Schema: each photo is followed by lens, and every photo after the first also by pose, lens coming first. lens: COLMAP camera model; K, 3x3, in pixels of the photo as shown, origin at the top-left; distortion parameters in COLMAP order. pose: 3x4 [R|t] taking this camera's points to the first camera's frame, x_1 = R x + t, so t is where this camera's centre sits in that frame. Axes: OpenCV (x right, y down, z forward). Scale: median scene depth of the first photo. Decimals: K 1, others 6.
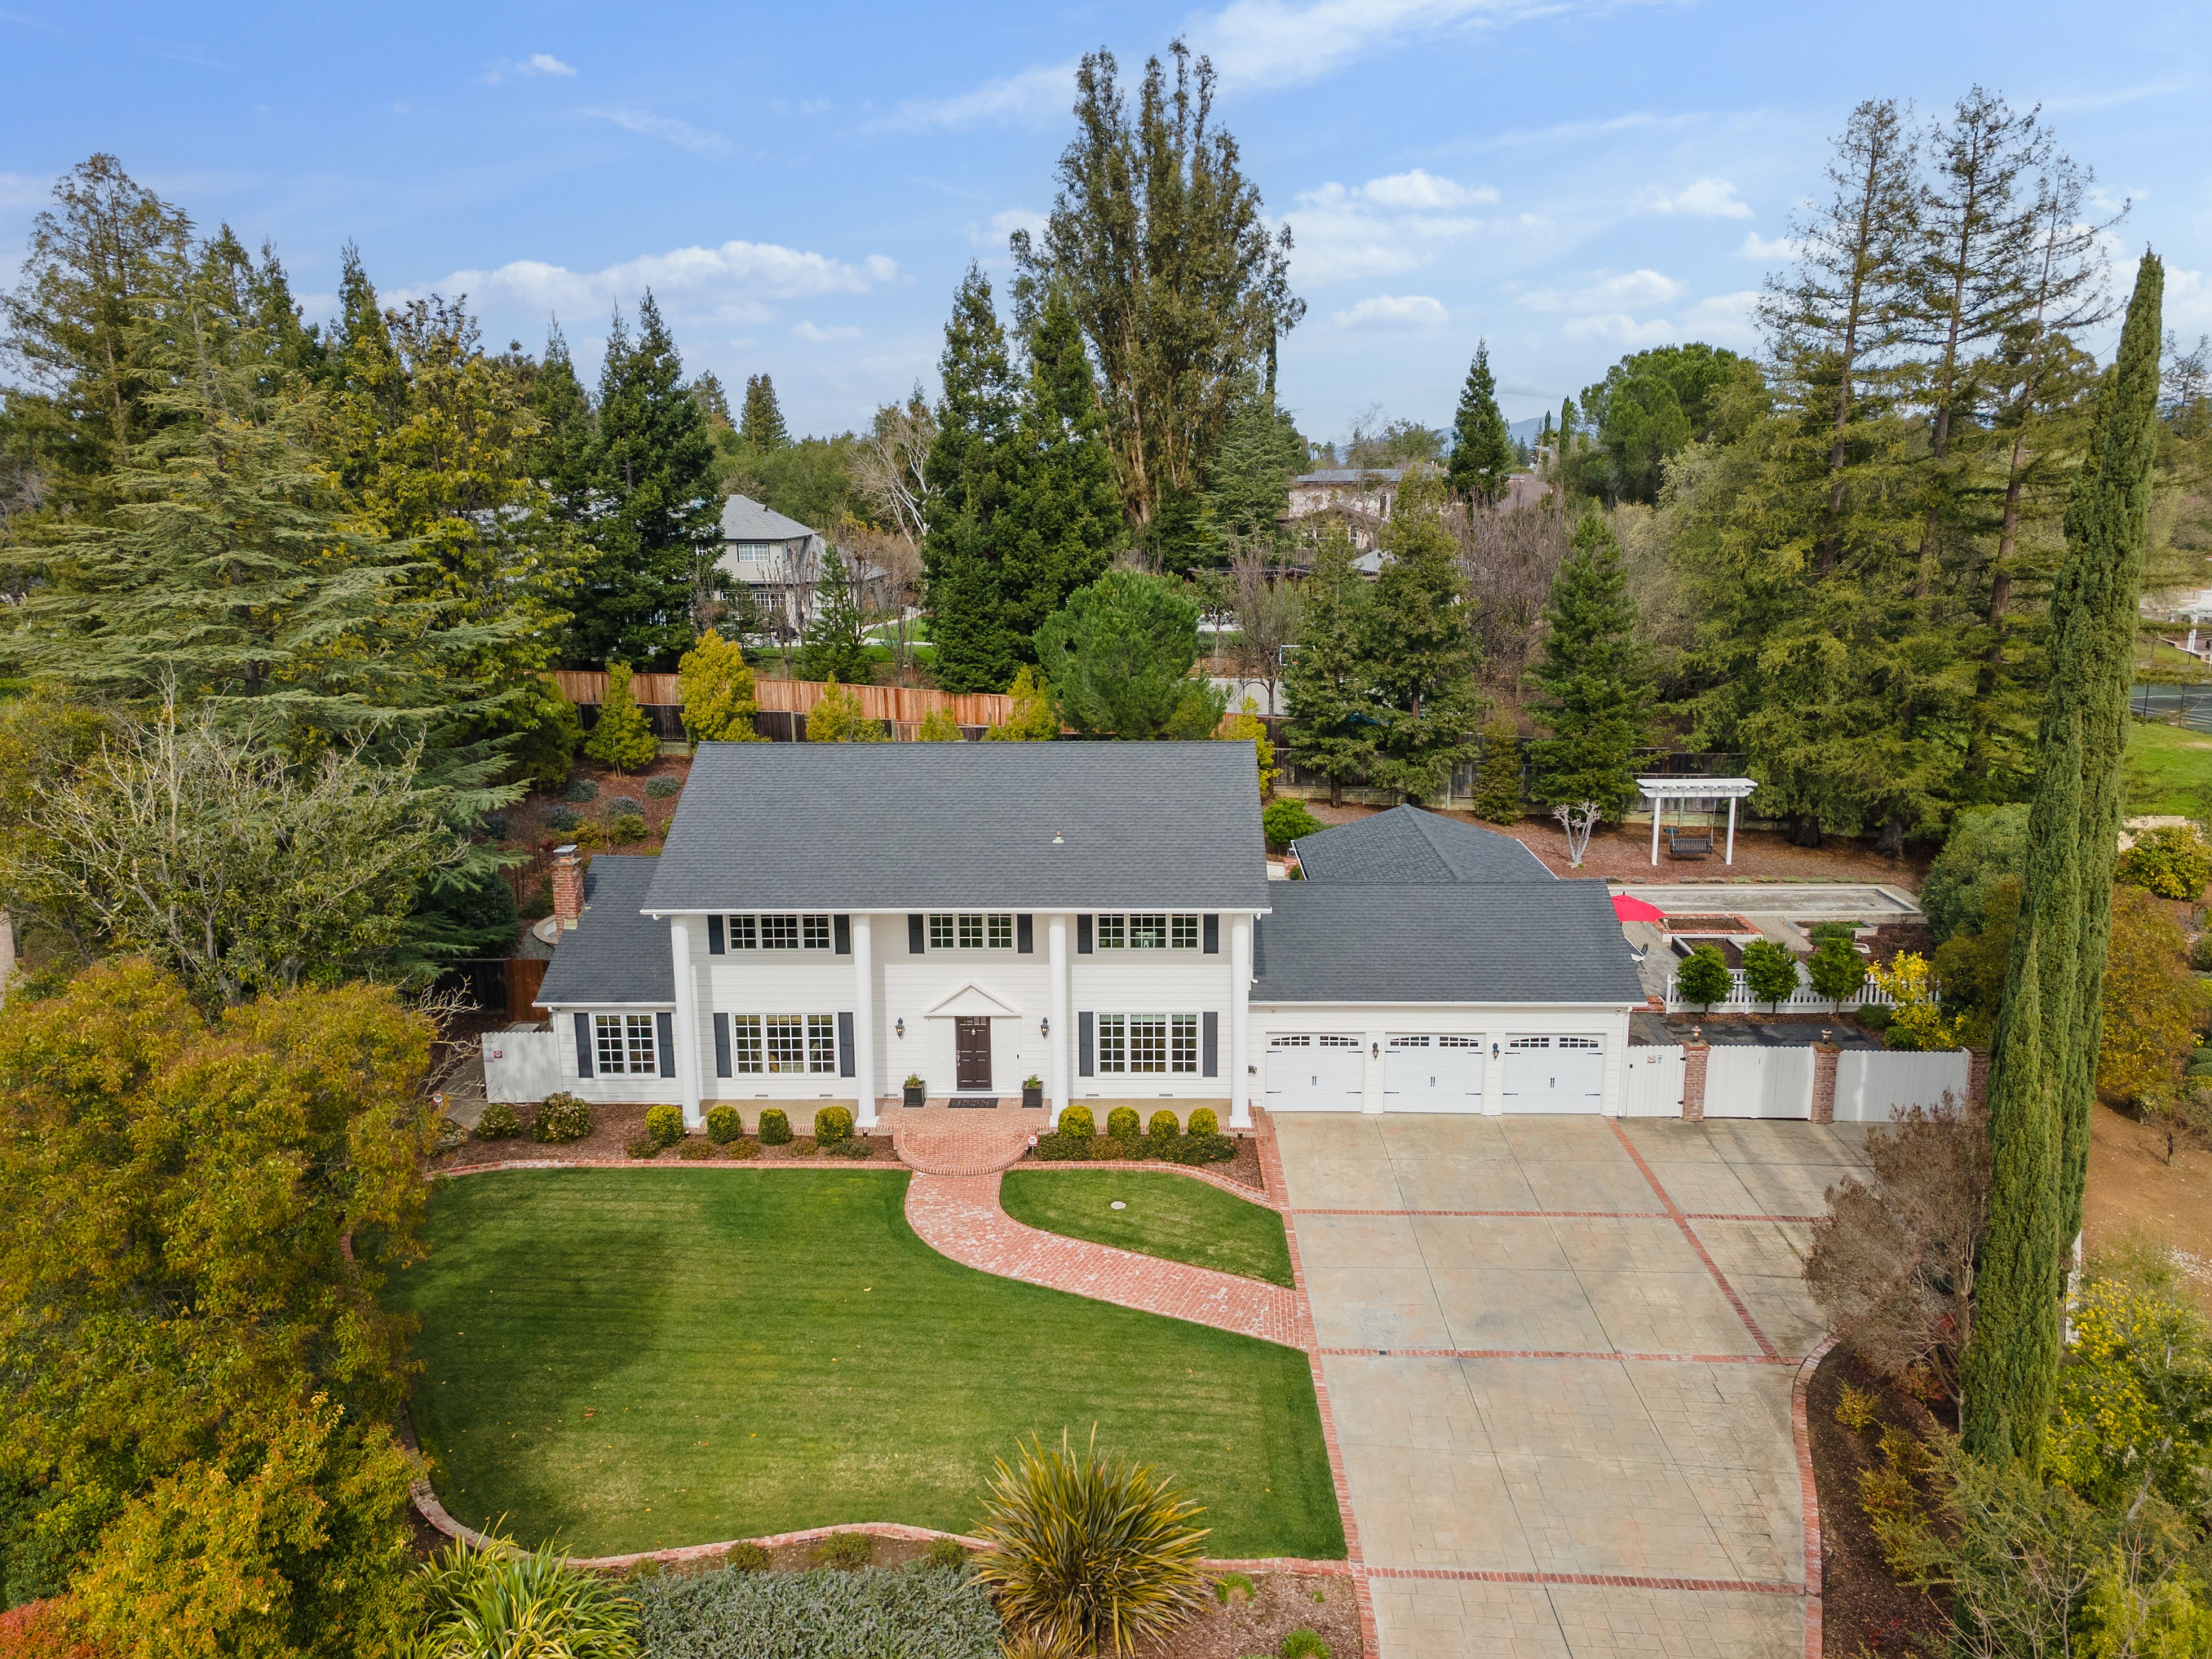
lens RADIAL K [[1599.1, 0, 1106.0], [0, 1599.1, 829.5], [0, 0, 1]] dist [0.051765, -0.003853]
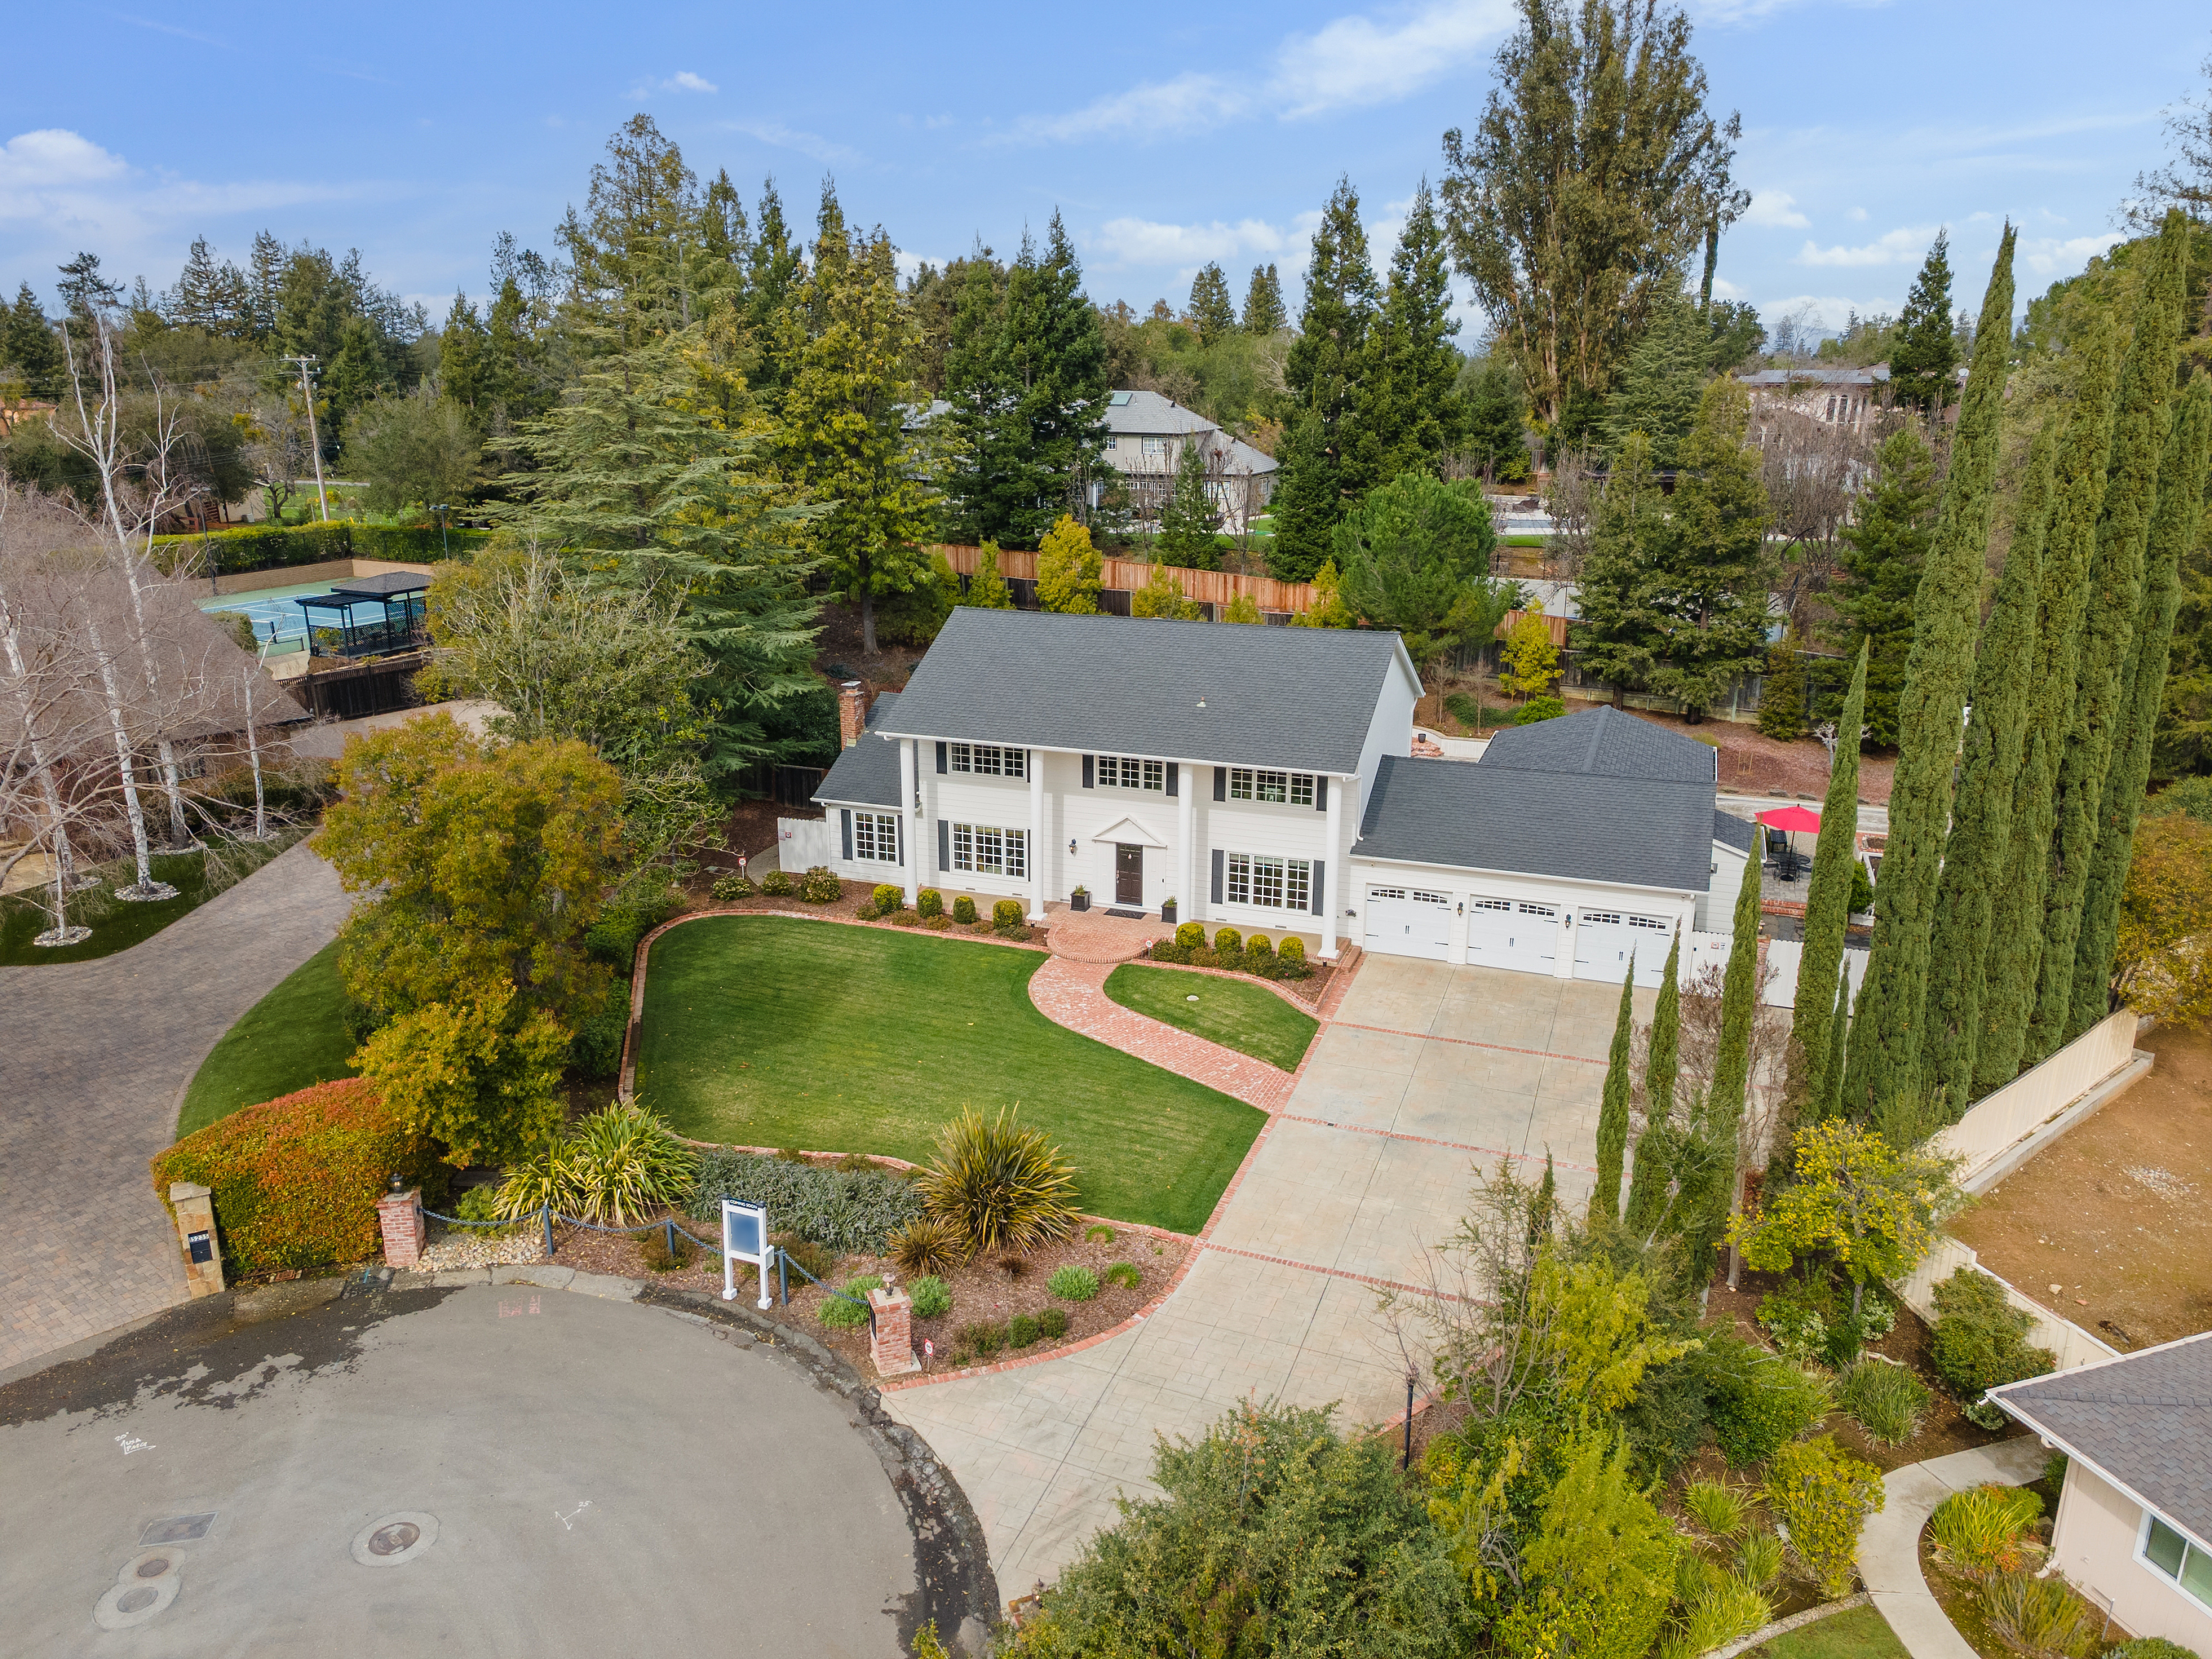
lens RADIAL K [[1581.1, 0, 1104.7], [0, 1581.1, 850.9], [0, 0, 1]] dist [0.039606, -0.038124]
pose [[0.947776, 0.105238, -0.301075, 0.261964], [-0.080221, 0.992305, 0.094317, 0.009709], [0.308684, -0.065239, 0.948925, -0.152321]]
